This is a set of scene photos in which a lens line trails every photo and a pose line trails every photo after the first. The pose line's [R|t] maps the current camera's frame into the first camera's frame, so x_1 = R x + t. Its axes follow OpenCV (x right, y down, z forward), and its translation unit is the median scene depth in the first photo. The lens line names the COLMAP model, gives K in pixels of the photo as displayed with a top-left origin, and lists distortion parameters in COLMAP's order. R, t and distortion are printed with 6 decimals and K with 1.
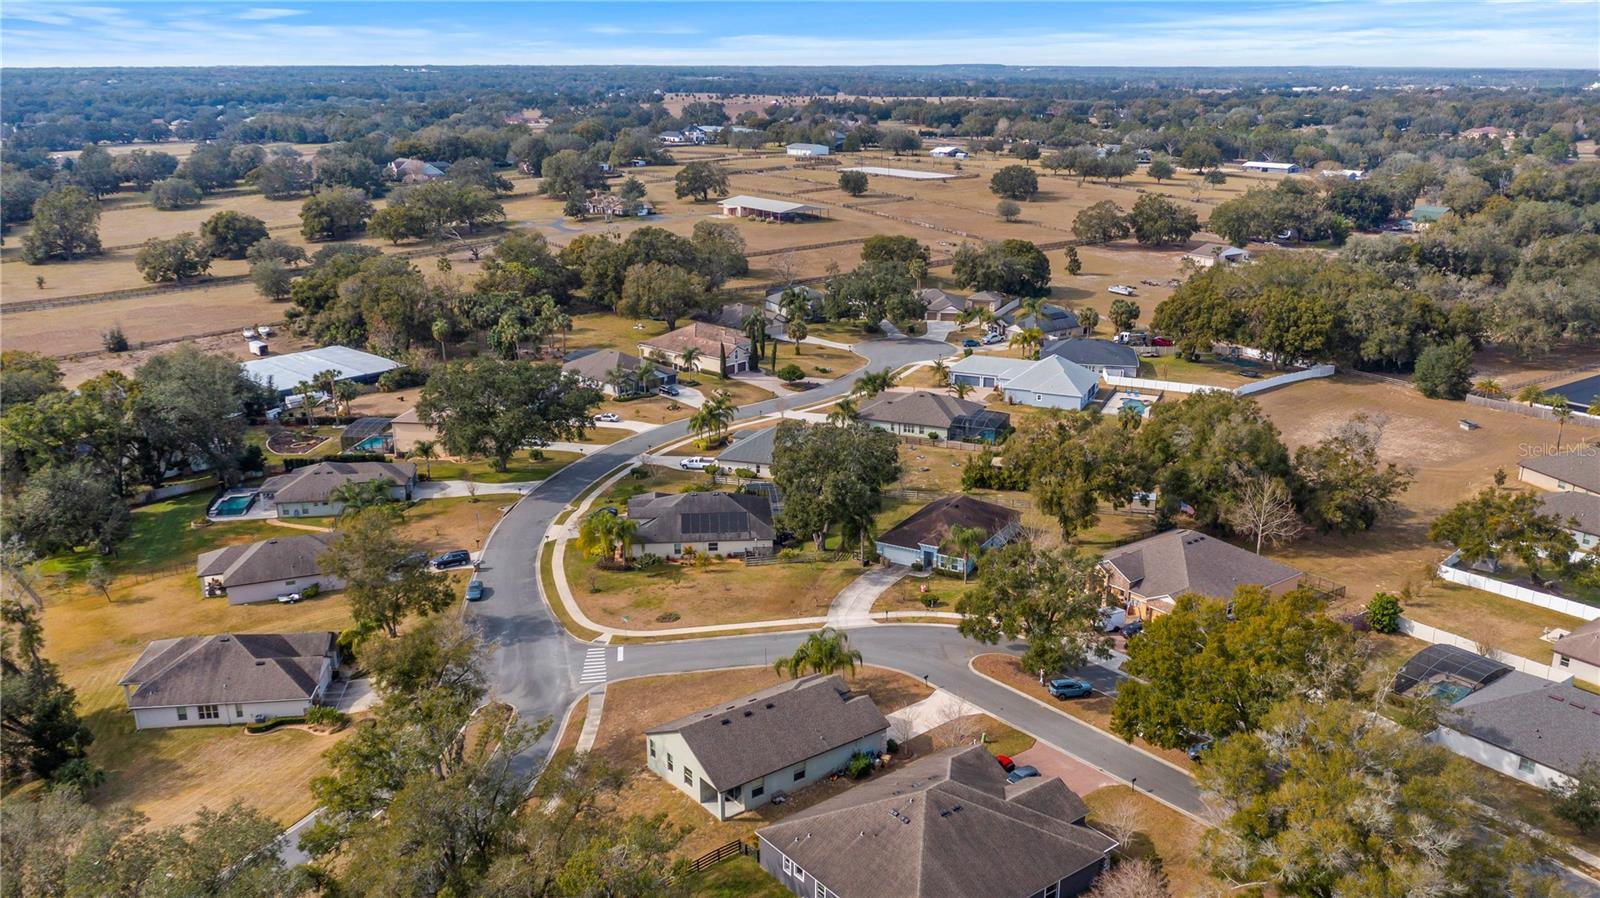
lens RADIAL K [[1287.0, 0, 800.0], [0, 1287.0, 449.0], [0, 0, 1]] dist [-0.023991, 0.010488]
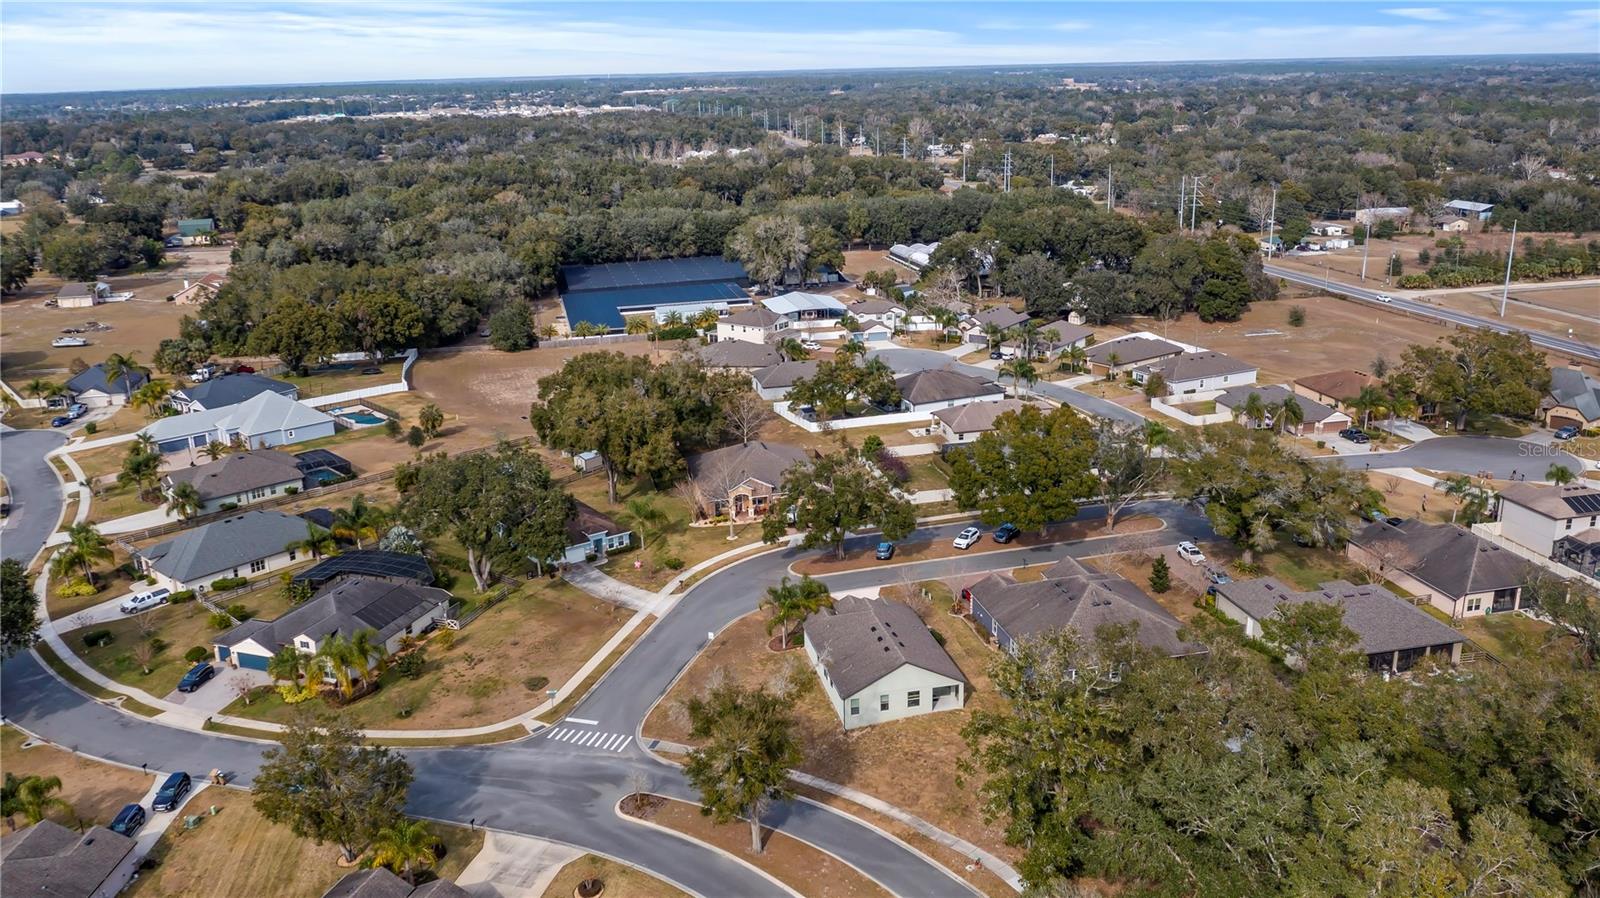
lens RADIAL K [[1287.0, 0, 800.0], [0, 1287.0, 449.0], [0, 0, 1]] dist [-0.023991, 0.010488]
pose [[0.417000, -0.273664, 0.866729, -0.517912], [0.288576, 0.944119, 0.159259, -0.077911], [-0.861879, 0.183706, 0.472670, 0.258901]]
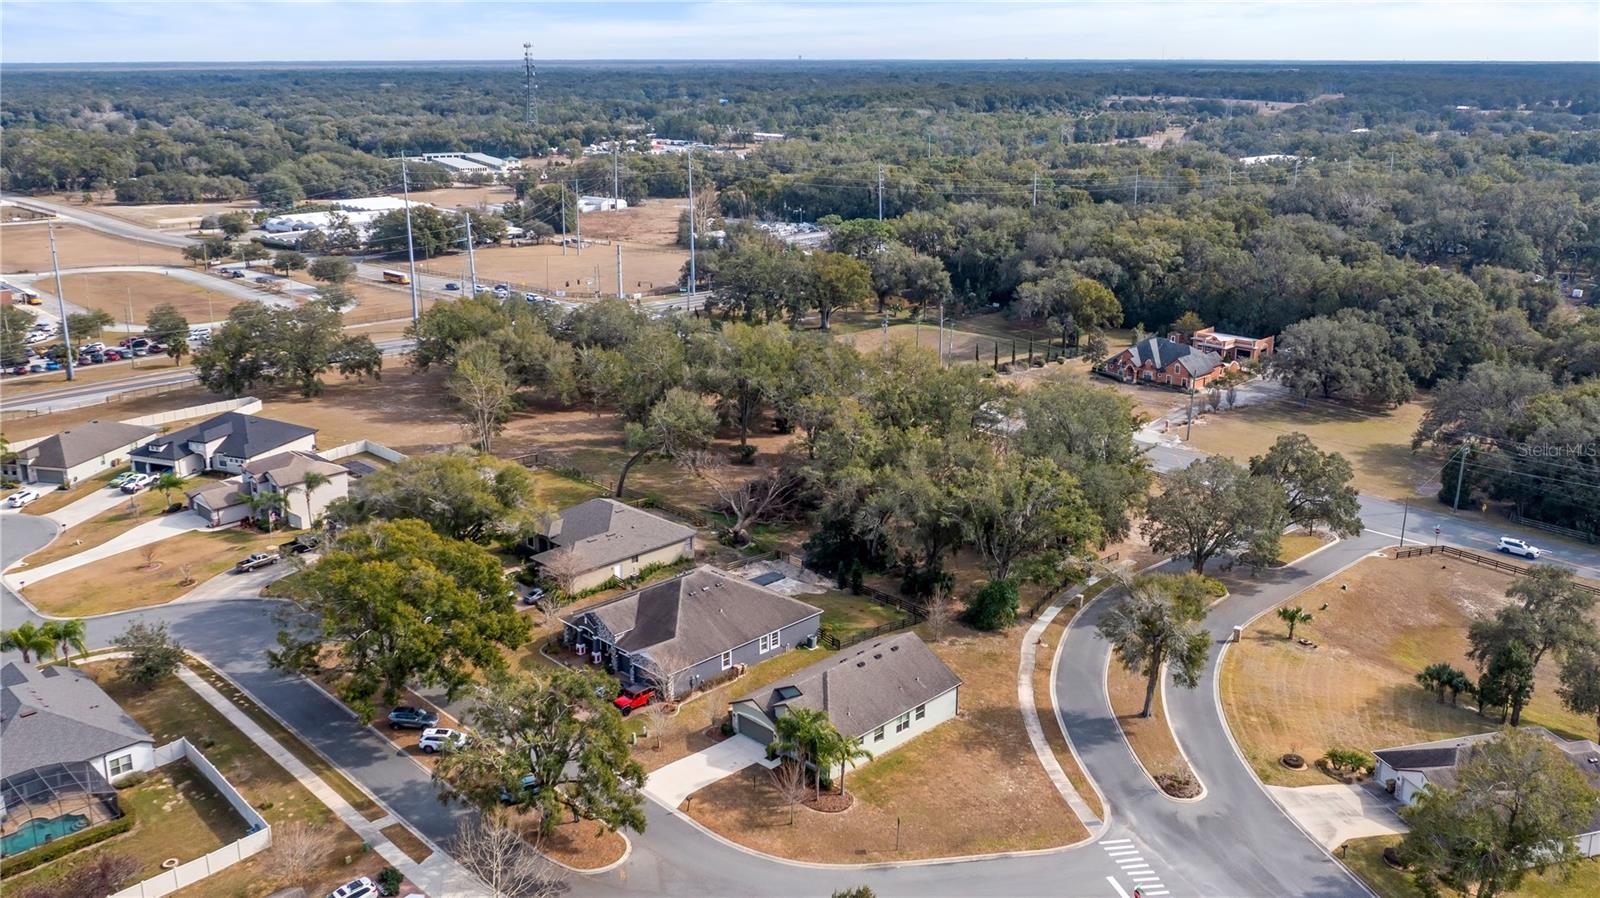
lens RADIAL K [[1287.0, 0, 800.0], [0, 1287.0, 449.0], [0, 0, 1]] dist [-0.023991, 0.010488]
pose [[-0.989751, 0.036069, -0.138175, 0.076565], [-0.046895, 0.831828, 0.553048, -0.266023], [0.134886, 0.553860, -0.821611, 0.906222]]
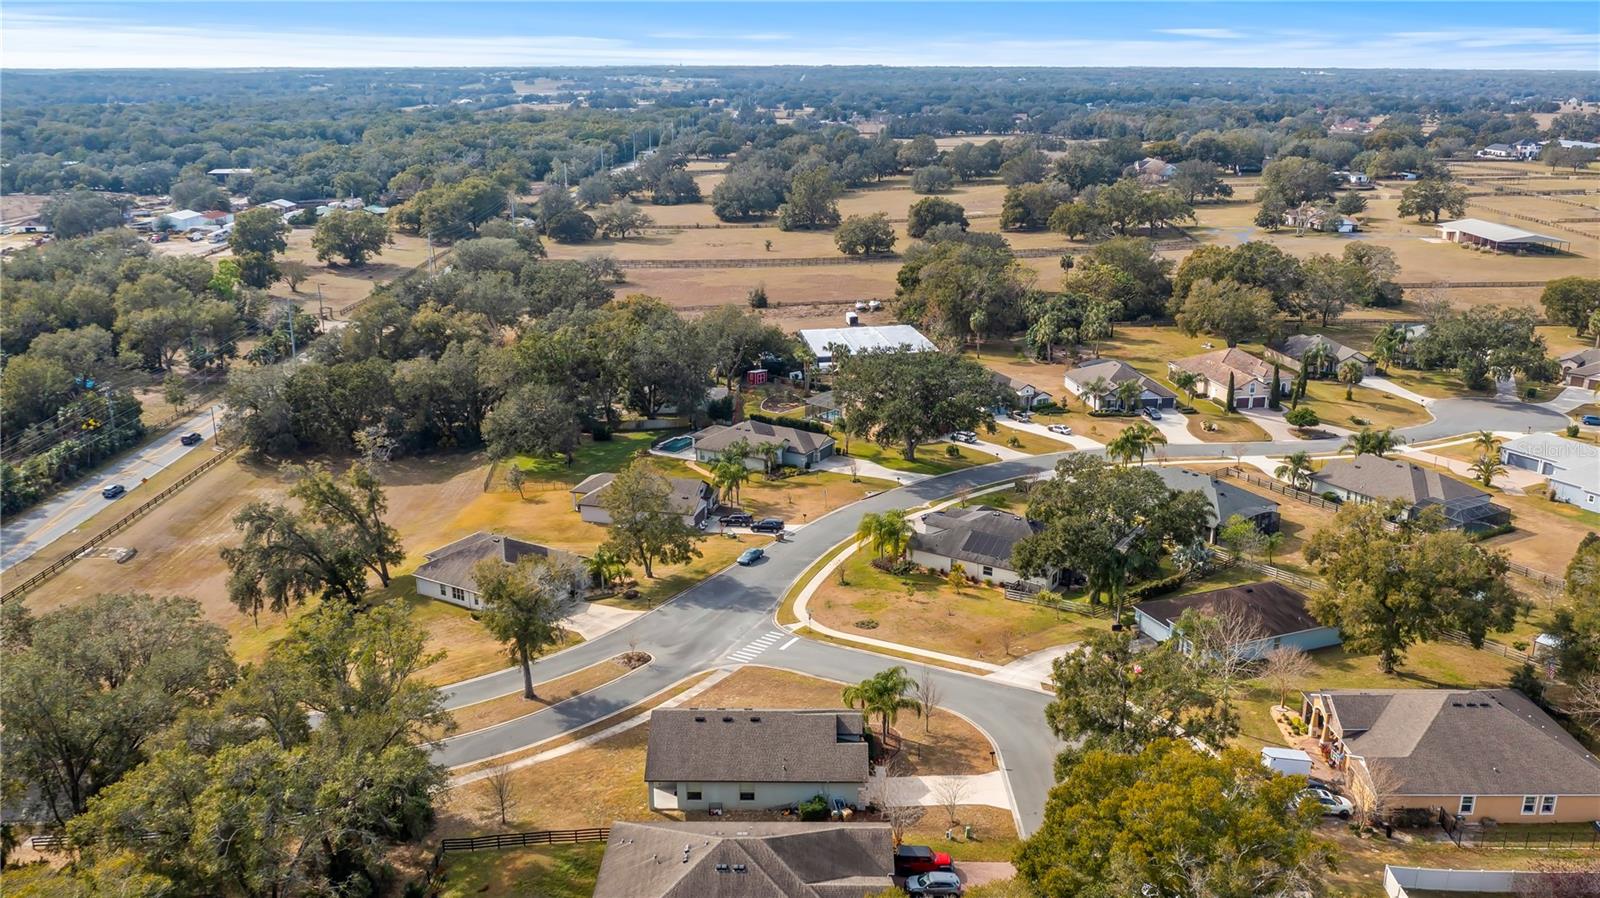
lens RADIAL K [[1287.0, 0, 800.0], [0, 1287.0, 449.0], [0, 0, 1]] dist [-0.023991, 0.010488]
pose [[0.791479, 0.176248, -0.585233, 0.275130], [-0.177166, 0.982569, 0.056307, -0.030901], [0.584956, 0.059118, 0.808908, 0.117279]]
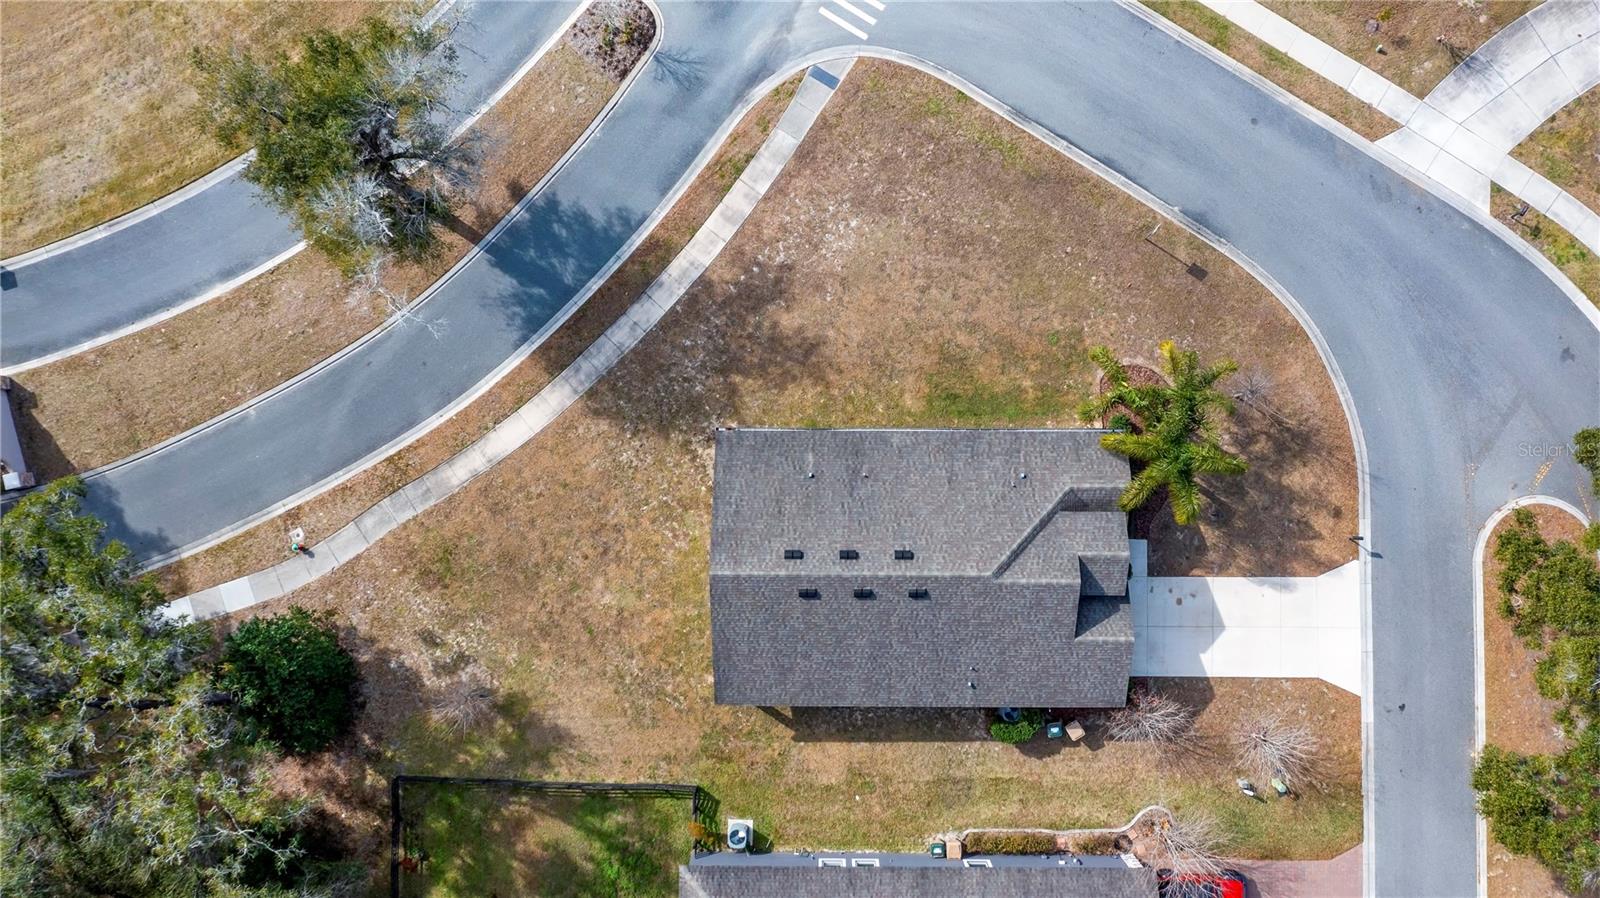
lens RADIAL K [[1287.0, 0, 800.0], [0, 1287.0, 449.0], [0, 0, 1]] dist [-0.023991, 0.010488]
pose [[0.795706, 0.605339, -0.020406, -0.042610], [-0.161075, 0.243968, 0.956313, -0.139988], [0.583872, -0.757657, 0.291632, 0.451758]]
